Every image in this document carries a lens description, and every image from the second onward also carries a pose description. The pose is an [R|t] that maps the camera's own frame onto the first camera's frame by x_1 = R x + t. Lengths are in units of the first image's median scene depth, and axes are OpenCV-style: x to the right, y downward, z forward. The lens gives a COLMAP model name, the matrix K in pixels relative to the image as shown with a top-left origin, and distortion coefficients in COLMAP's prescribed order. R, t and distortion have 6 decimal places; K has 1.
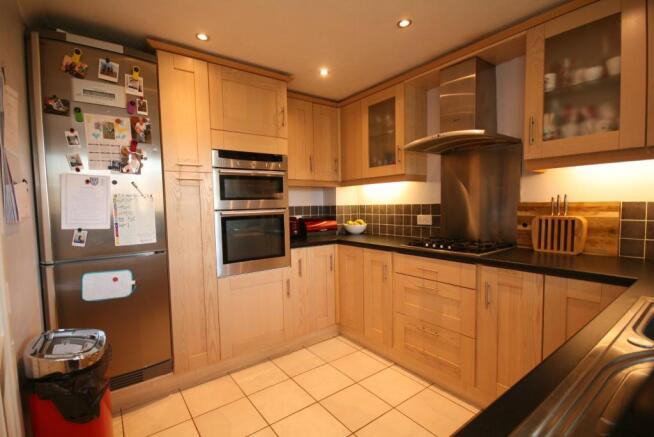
lens RADIAL K [[304.6, 0, 327.3], [0, 304.6, 219.5], [0, 0, 1]] dist [0.001905, 0.000273]
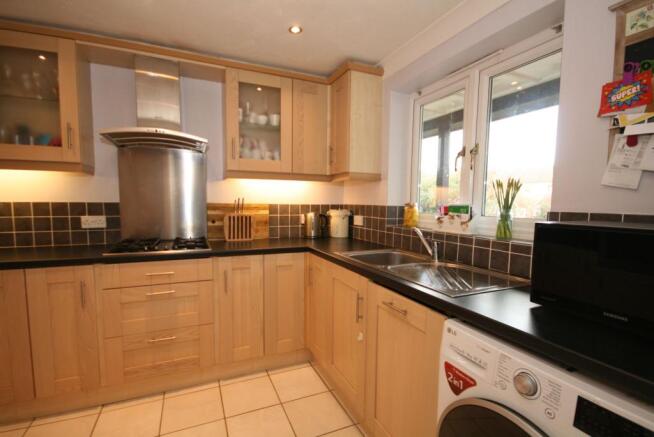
lens RADIAL K [[304.6, 0, 326.5], [0, 304.6, 223.7], [0, 0, 1]] dist [0.001905, 0.000273]
pose [[0.227160, -0.047377, 0.972704, -0.477344], [0.034576, 0.998579, 0.040563, -0.008502], [-0.973244, 0.024418, 0.228475, 0.305550]]
